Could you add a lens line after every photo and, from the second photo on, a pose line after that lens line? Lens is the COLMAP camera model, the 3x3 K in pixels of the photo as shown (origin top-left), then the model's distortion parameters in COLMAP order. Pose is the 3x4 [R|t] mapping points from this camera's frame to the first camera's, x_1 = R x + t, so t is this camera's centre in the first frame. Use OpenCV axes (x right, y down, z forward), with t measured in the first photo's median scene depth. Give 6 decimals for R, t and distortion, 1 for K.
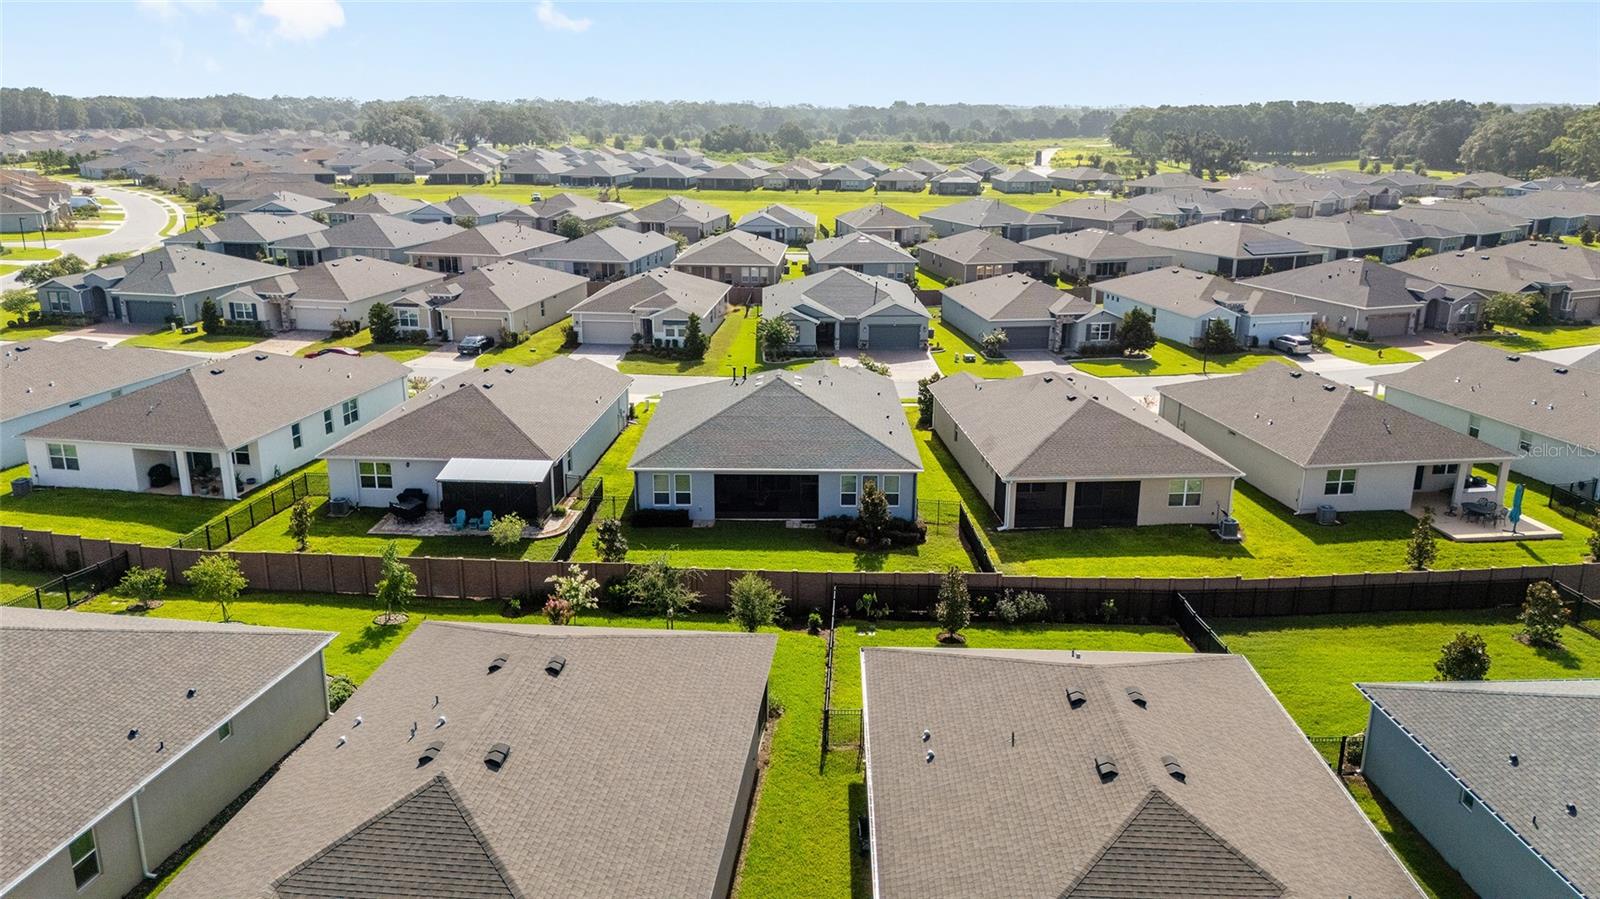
lens RADIAL K [[1182.0, 0, 800.0], [0, 1182.0, 449.5], [0, 0, 1]] dist [0.077779, -0.085788]
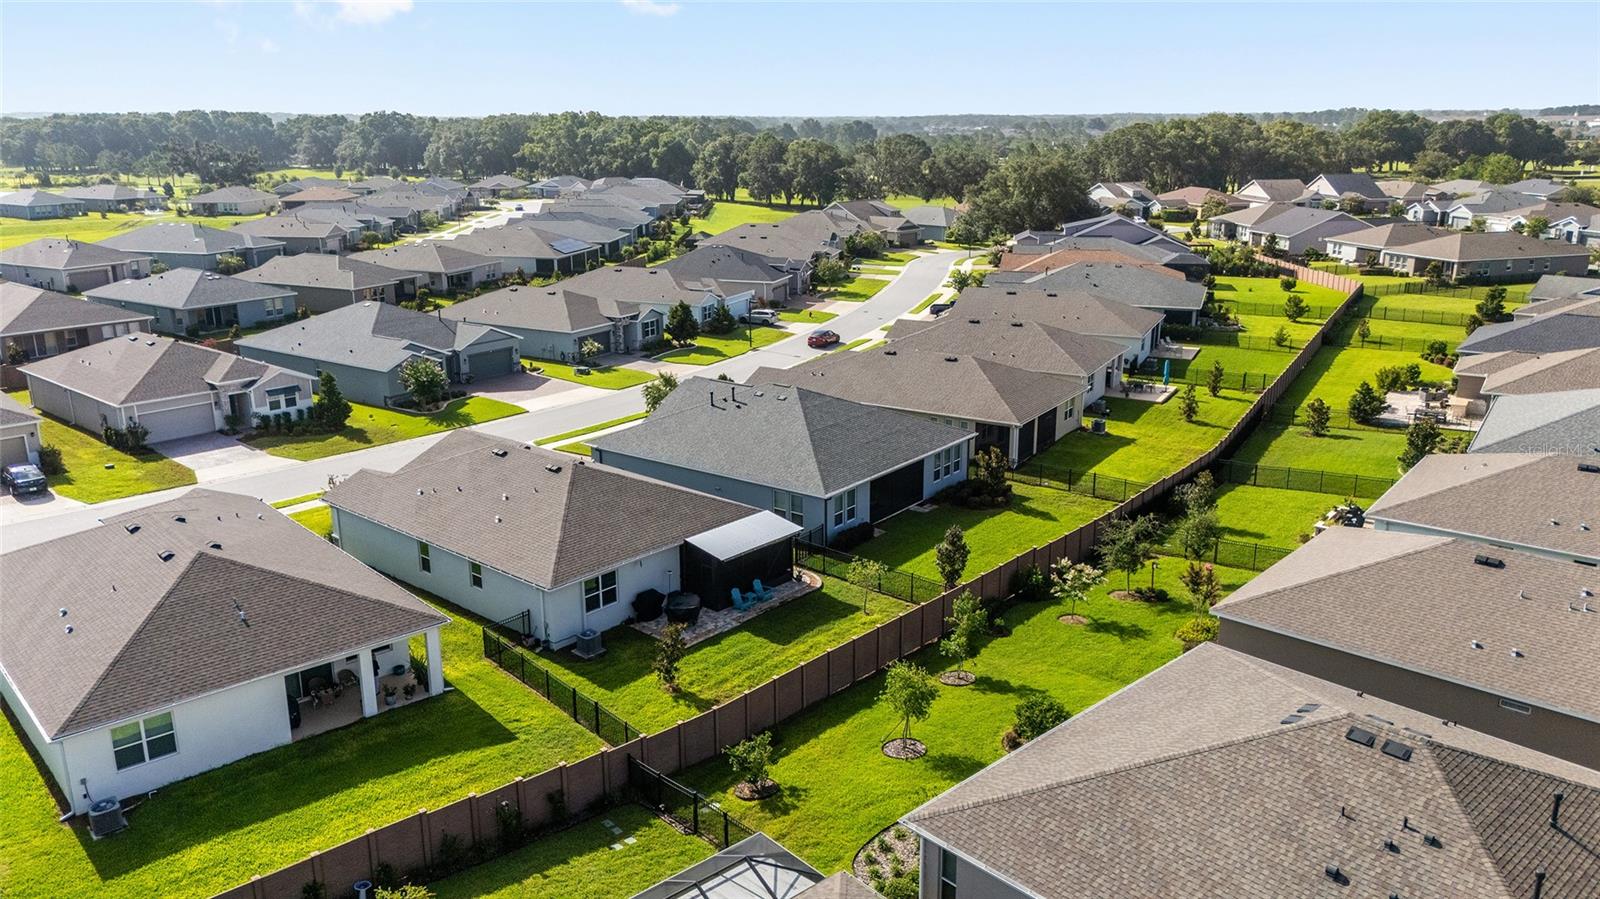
lens RADIAL K [[1182.0, 0, 800.0], [0, 1182.0, 449.5], [0, 0, 1]] dist [0.077779, -0.085788]
pose [[0.600818, -0.221209, 0.768169, -0.511433], [0.226705, 0.968647, 0.101624, -0.070944], [-0.766565, 0.113090, 0.632130, 0.232962]]
